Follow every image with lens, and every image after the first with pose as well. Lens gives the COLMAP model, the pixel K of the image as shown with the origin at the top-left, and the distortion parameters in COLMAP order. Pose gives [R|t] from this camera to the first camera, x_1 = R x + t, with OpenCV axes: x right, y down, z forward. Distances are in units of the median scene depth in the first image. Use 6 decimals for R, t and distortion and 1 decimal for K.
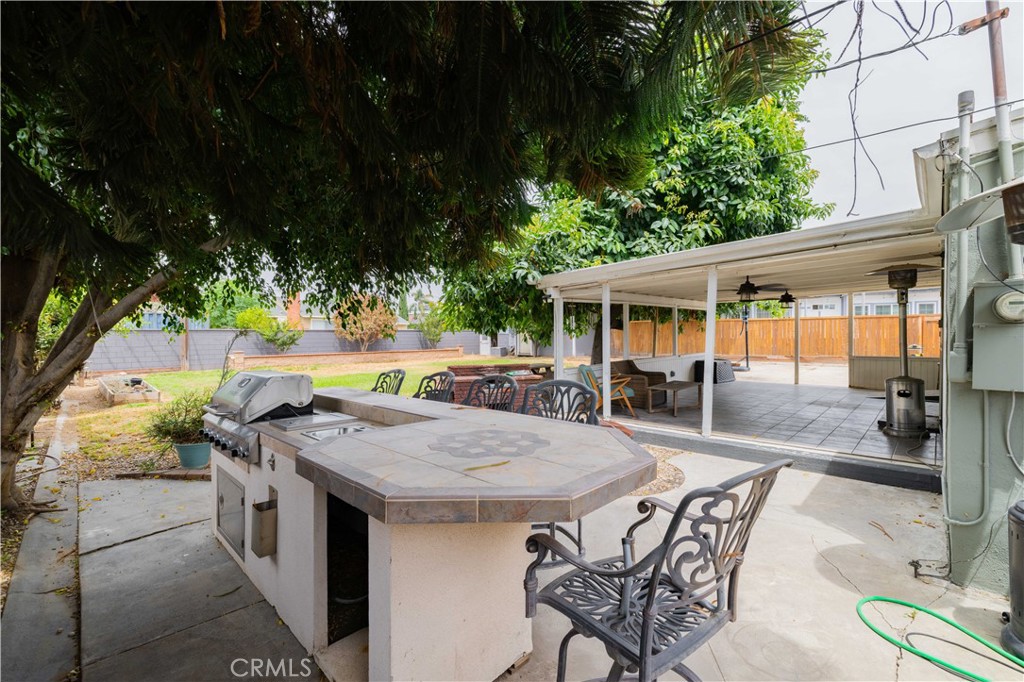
lens RADIAL K [[430.8, 0, 507.4], [0, 430.8, 338.6], [0, 0, 1]] dist [-0.001062, -0.000147]
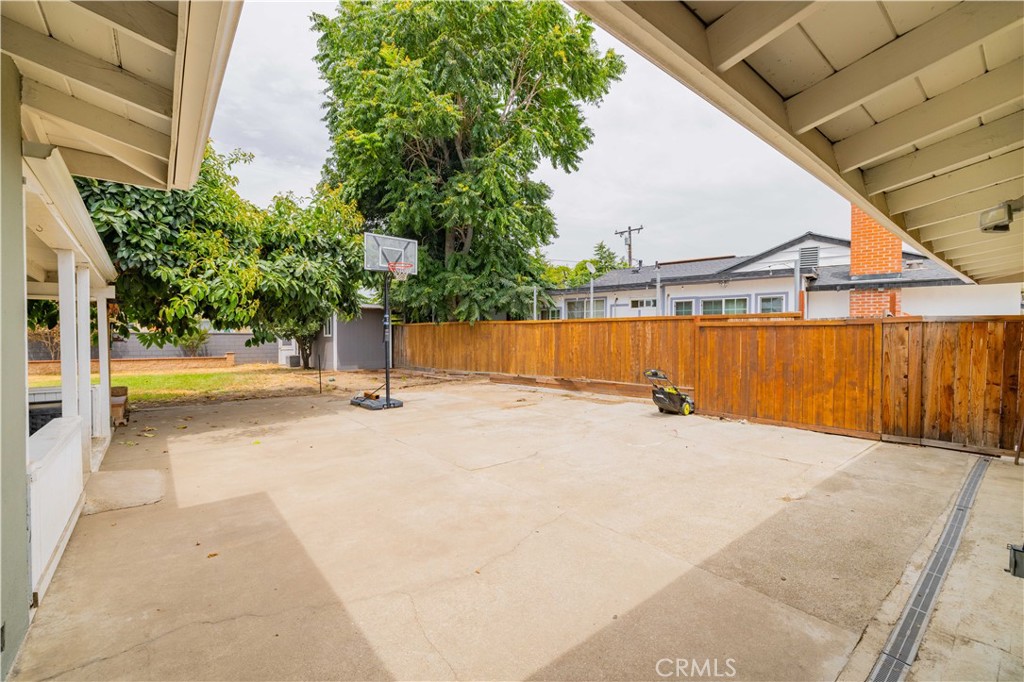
lens RADIAL K [[430.8, 0, 517.7], [0, 430.8, 343.6], [0, 0, 1]] dist [-0.001062, -0.000147]
pose [[0.994872, 0.012286, -0.100393, 0.705069], [-0.011732, 0.999913, 0.006107, -0.016518], [0.100459, -0.004898, 0.994929, 0.383941]]
